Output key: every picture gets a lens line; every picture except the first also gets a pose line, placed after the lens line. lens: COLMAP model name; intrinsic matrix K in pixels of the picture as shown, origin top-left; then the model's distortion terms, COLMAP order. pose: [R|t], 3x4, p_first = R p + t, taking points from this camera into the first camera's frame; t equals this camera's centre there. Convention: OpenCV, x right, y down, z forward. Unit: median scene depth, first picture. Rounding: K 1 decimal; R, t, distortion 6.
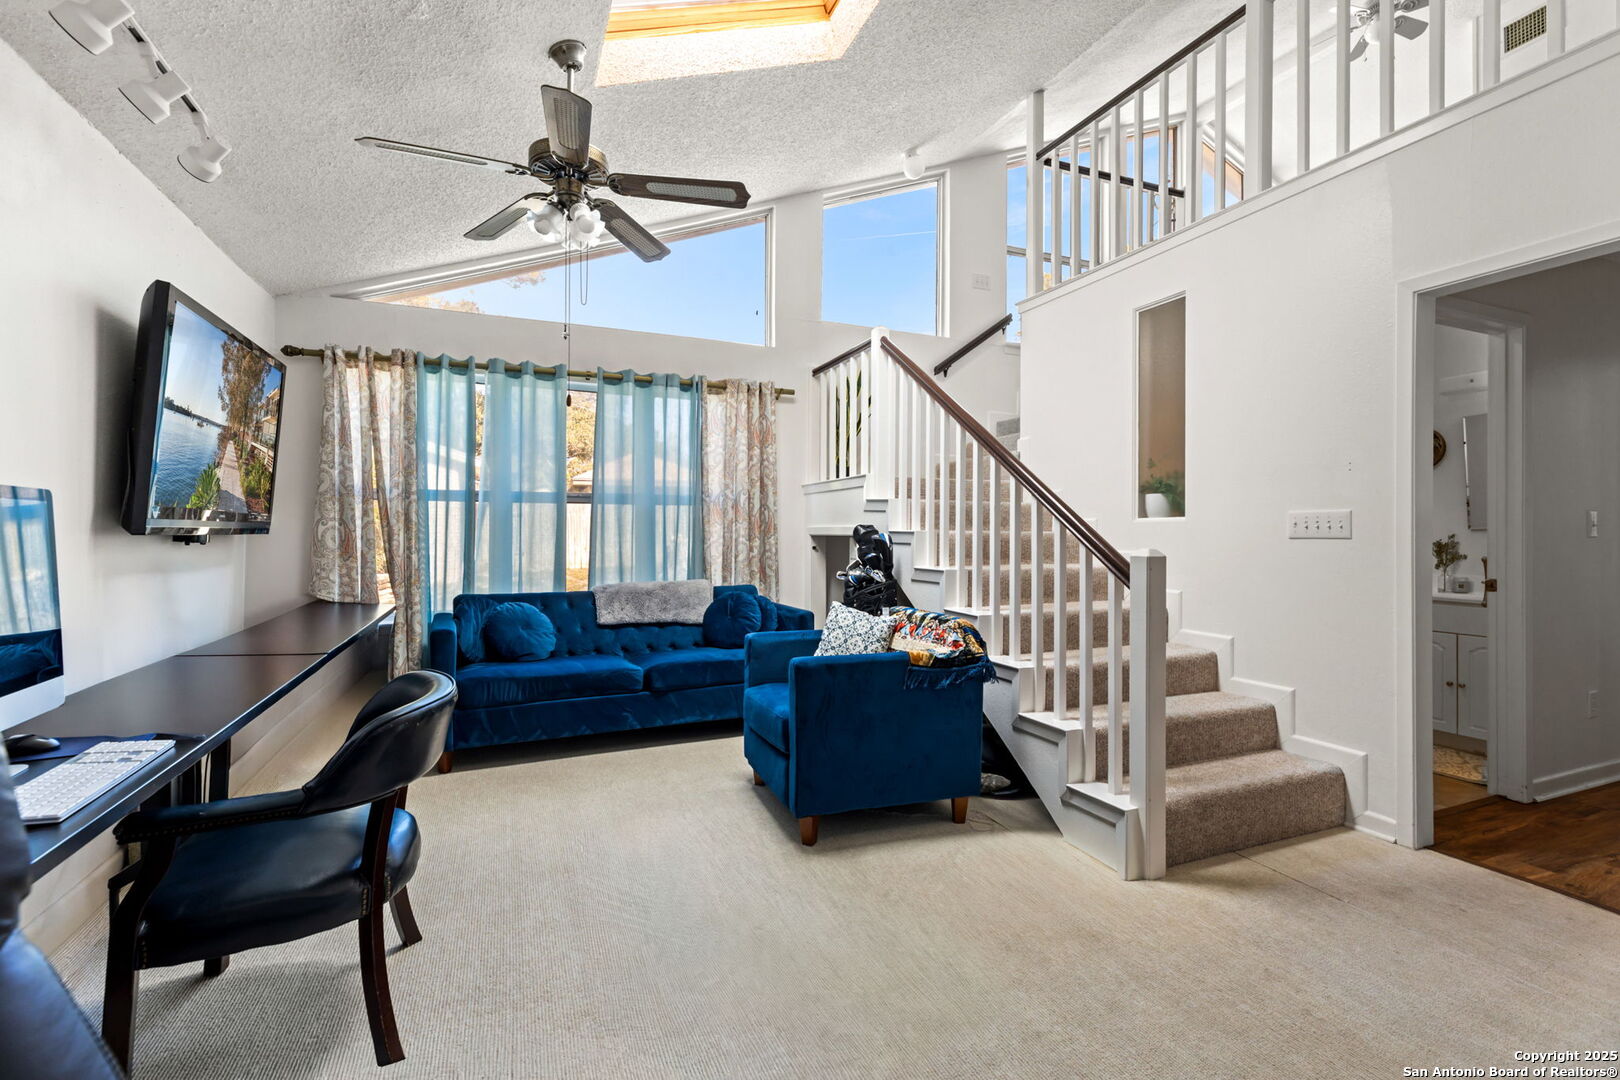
lens RADIAL K [[737.8, 0, 811.1], [0, 737.8, 535.5], [0, 0, 1]] dist [0.004076, 0.000574]
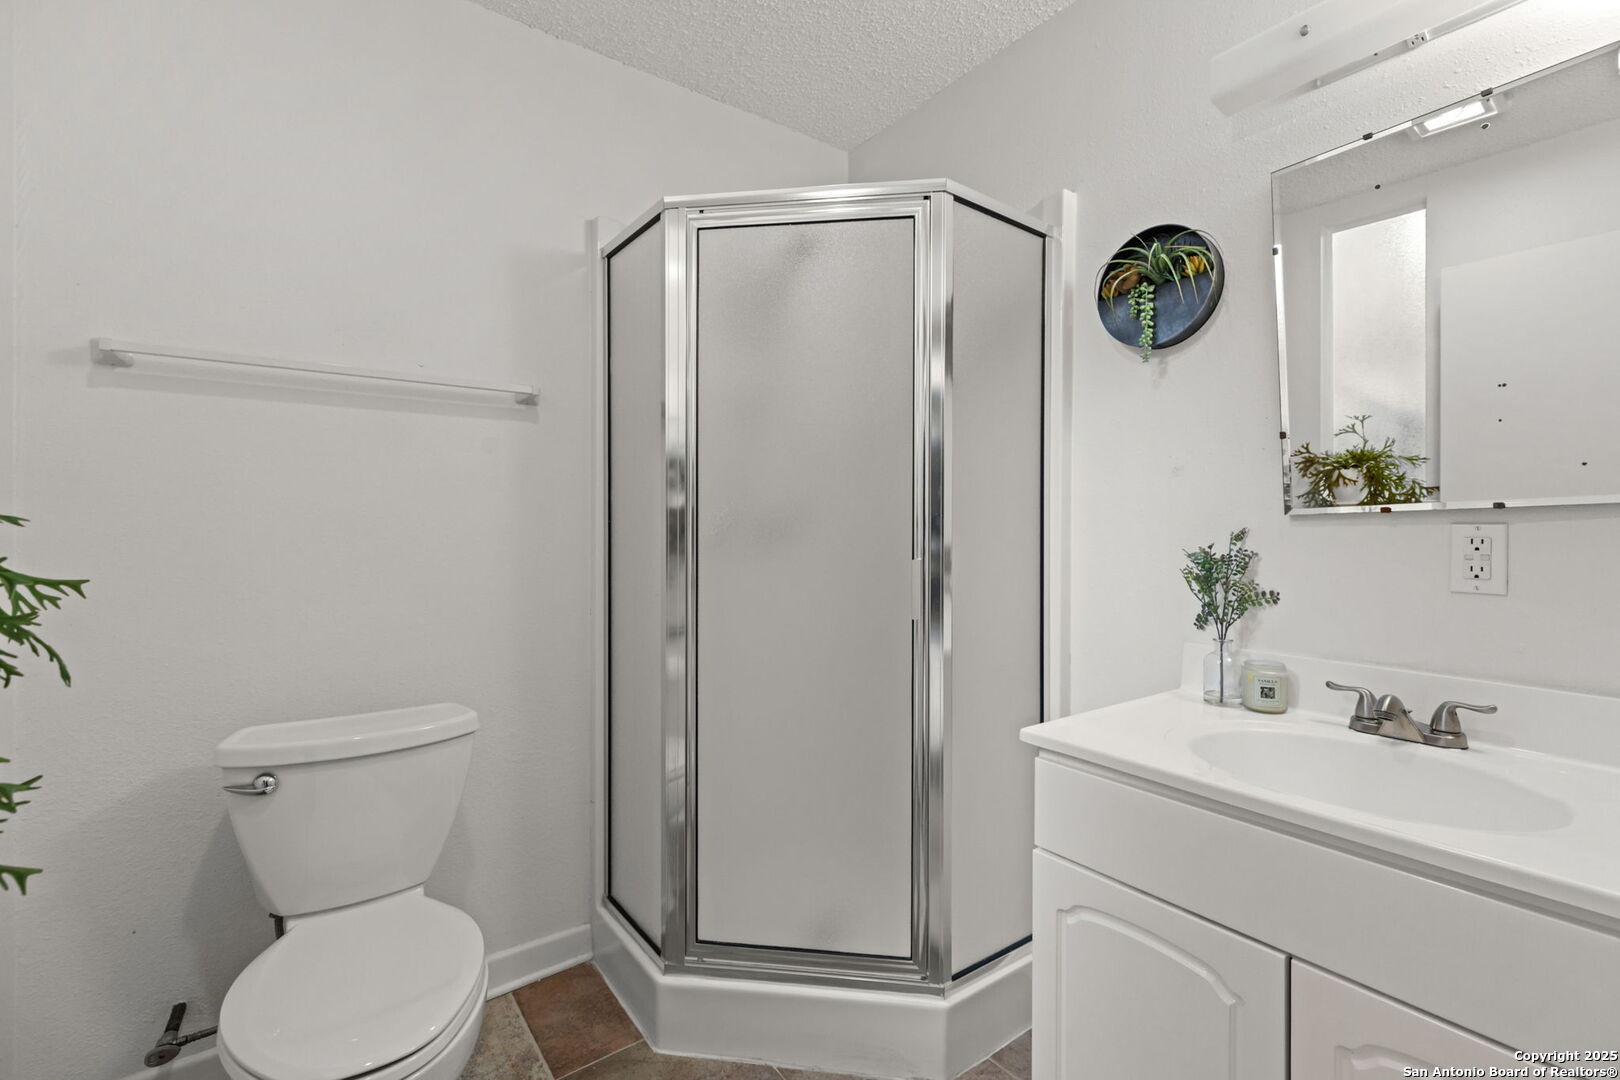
lens RADIAL K [[737.8, 0, 811.4], [0, 737.8, 535.5], [0, 0, 1]] dist [0.004076, 0.000574]
pose [[0.972801, 0.000311, 0.231641, 0.598449], [-0.001612, 0.999984, 0.005427, -0.000411], [-0.231635, -0.005653, 0.972786, 0.718291]]
